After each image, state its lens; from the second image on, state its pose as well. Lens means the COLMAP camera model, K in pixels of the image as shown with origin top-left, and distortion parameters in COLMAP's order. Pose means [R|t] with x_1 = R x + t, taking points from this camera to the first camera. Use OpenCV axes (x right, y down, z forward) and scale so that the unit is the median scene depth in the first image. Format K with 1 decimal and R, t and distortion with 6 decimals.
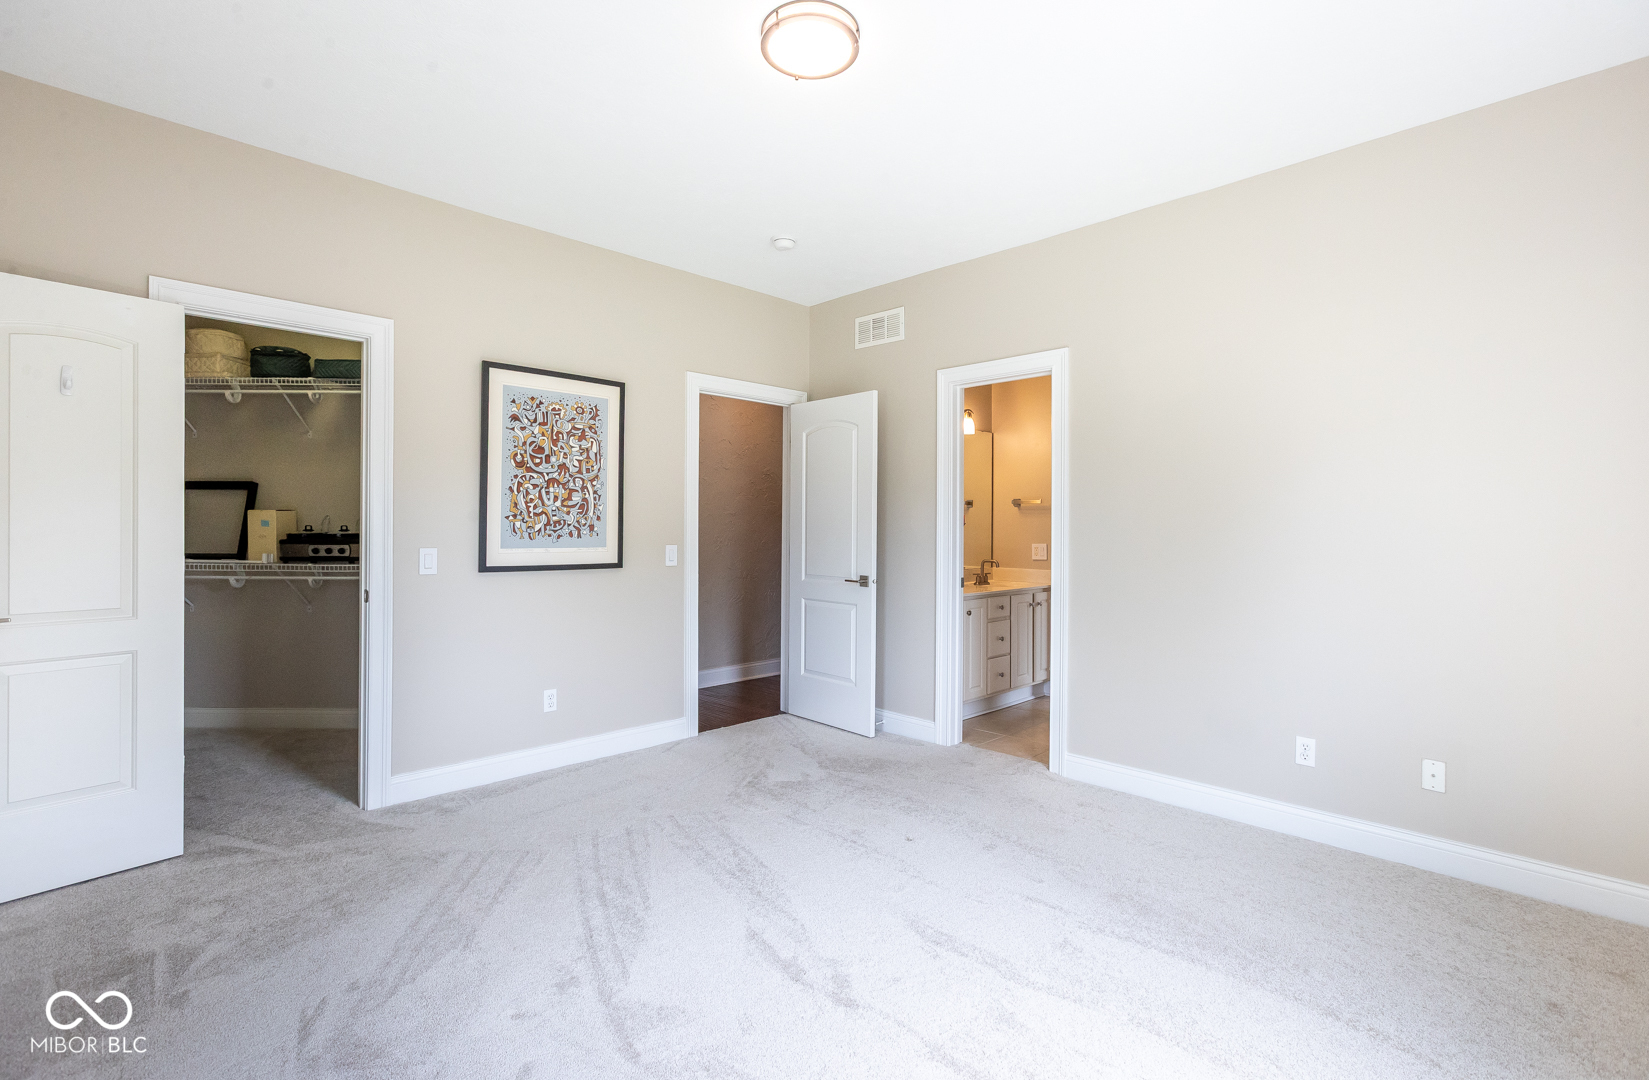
lens RADIAL K [[752.8, 0, 832.3], [0, 752.8, 535.8], [0, 0, 1]] dist [-0.000277, 0.000864]
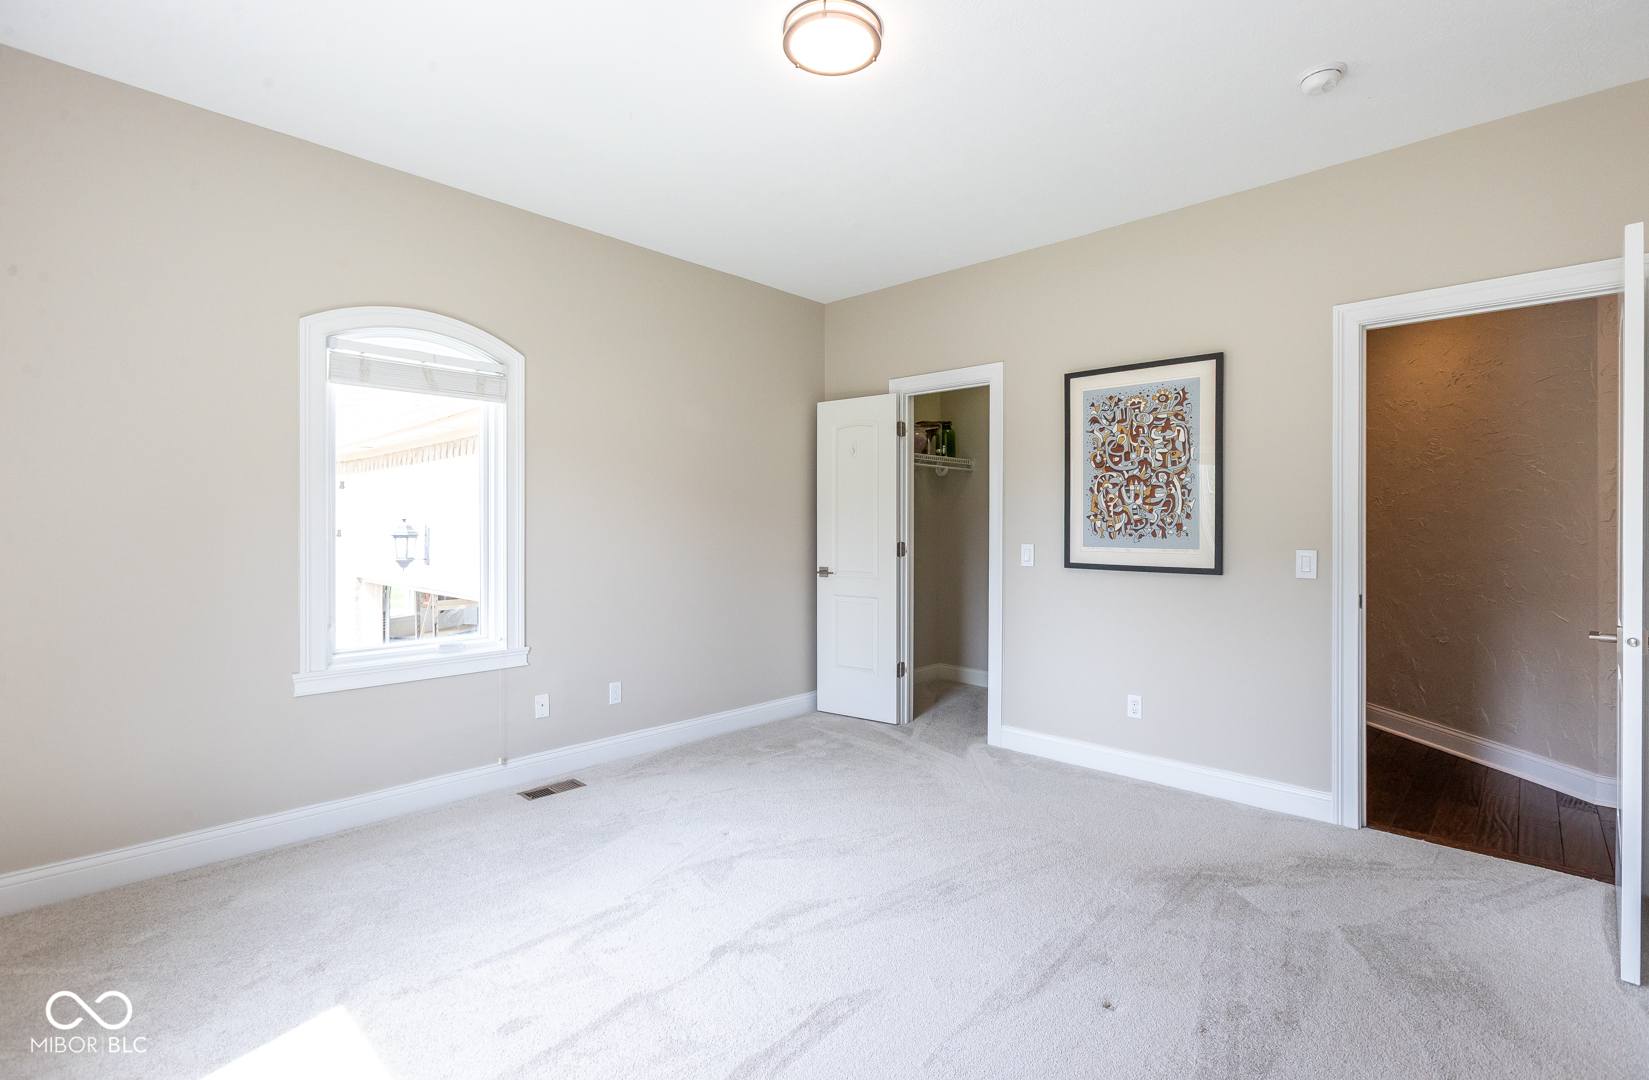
lens RADIAL K [[752.8, 0, 833.6], [0, 752.8, 539.6], [0, 0, 1]] dist [-0.000277, 0.000864]
pose [[0.039069, 0.009231, -0.999194, 0.571817], [-0.016525, 0.999827, 0.008591, 0.003633], [0.999100, 0.016176, 0.039215, 0.576796]]
